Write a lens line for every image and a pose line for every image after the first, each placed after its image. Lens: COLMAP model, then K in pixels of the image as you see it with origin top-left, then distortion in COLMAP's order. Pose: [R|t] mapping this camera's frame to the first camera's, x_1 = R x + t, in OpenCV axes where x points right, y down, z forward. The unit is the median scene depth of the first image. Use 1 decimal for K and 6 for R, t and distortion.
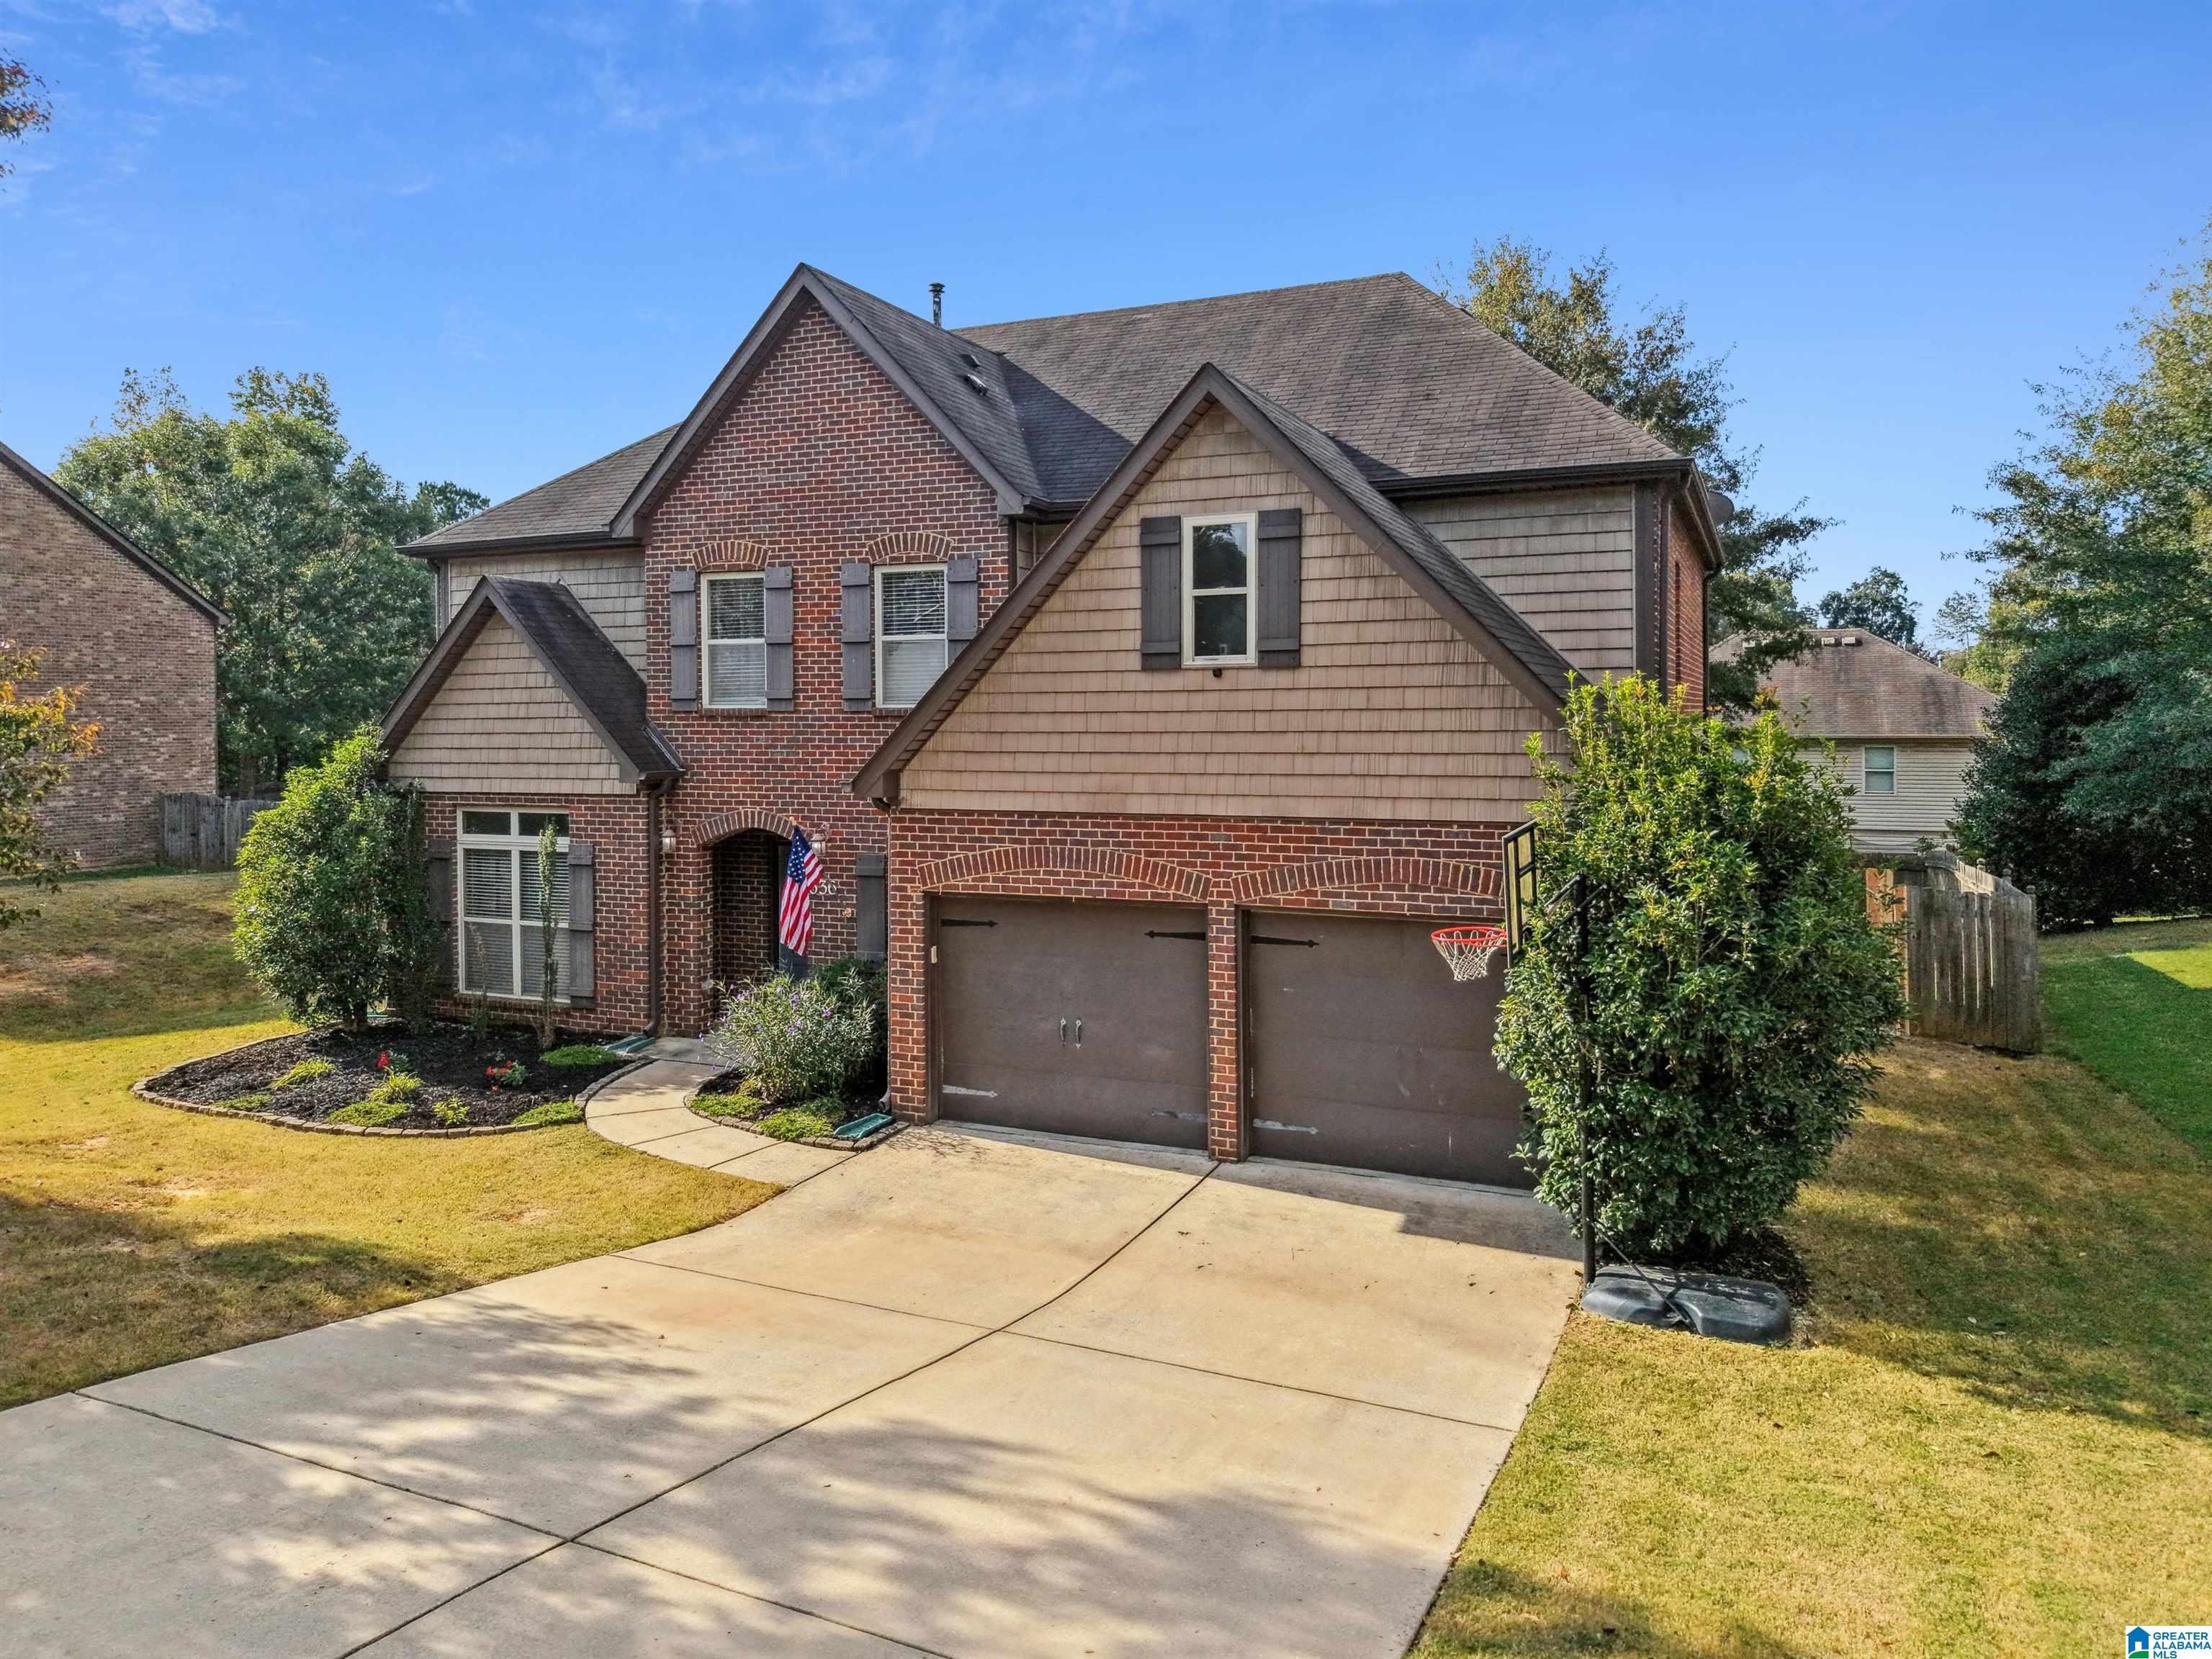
lens RADIAL K [[1592.8, 0, 1108.5], [0, 1592.8, 748.4], [0, 0, 1]] dist [0.191901, -0.250630]
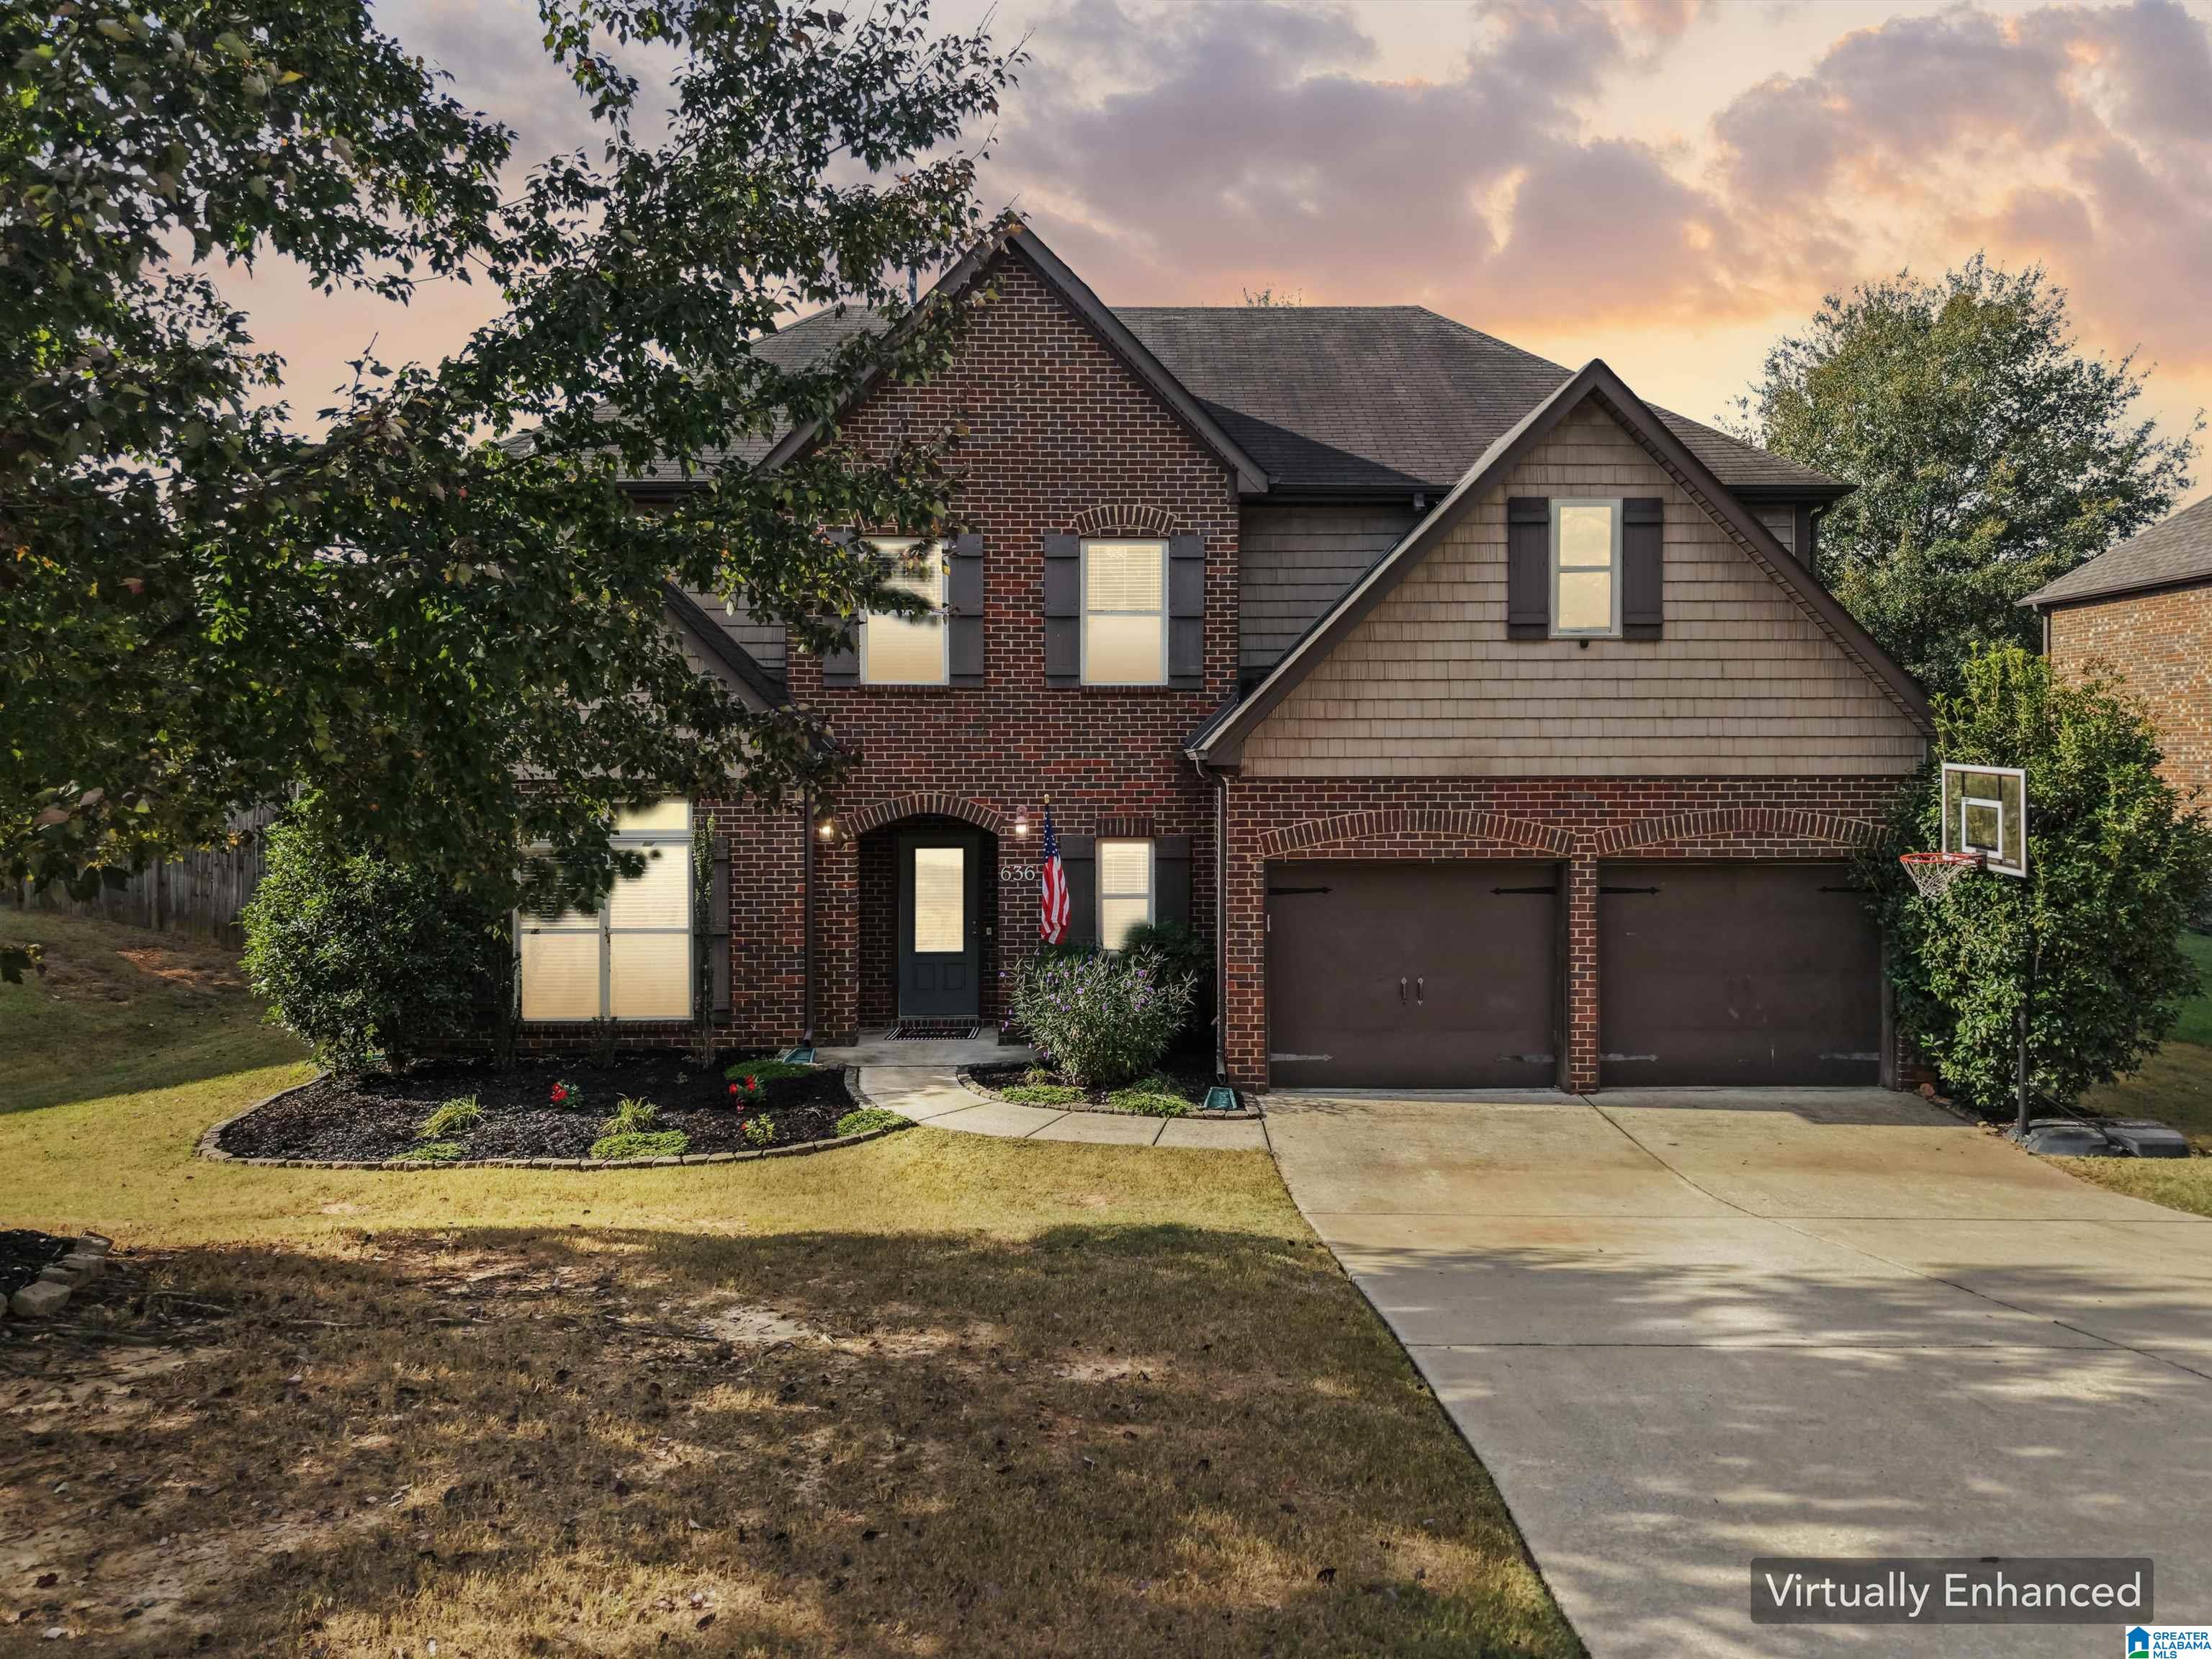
lens RADIAL K [[1572.2, 0, 1104.6], [0, 1572.2, 785.8], [0, 0, 1]] dist [0.053943, -0.076828]
pose [[0.899751, -0.000709, 0.436404, -0.684258], [0.006578, 0.999907, -0.011936, 0.058903], [-0.436355, 0.013610, 0.899672, 0.175671]]
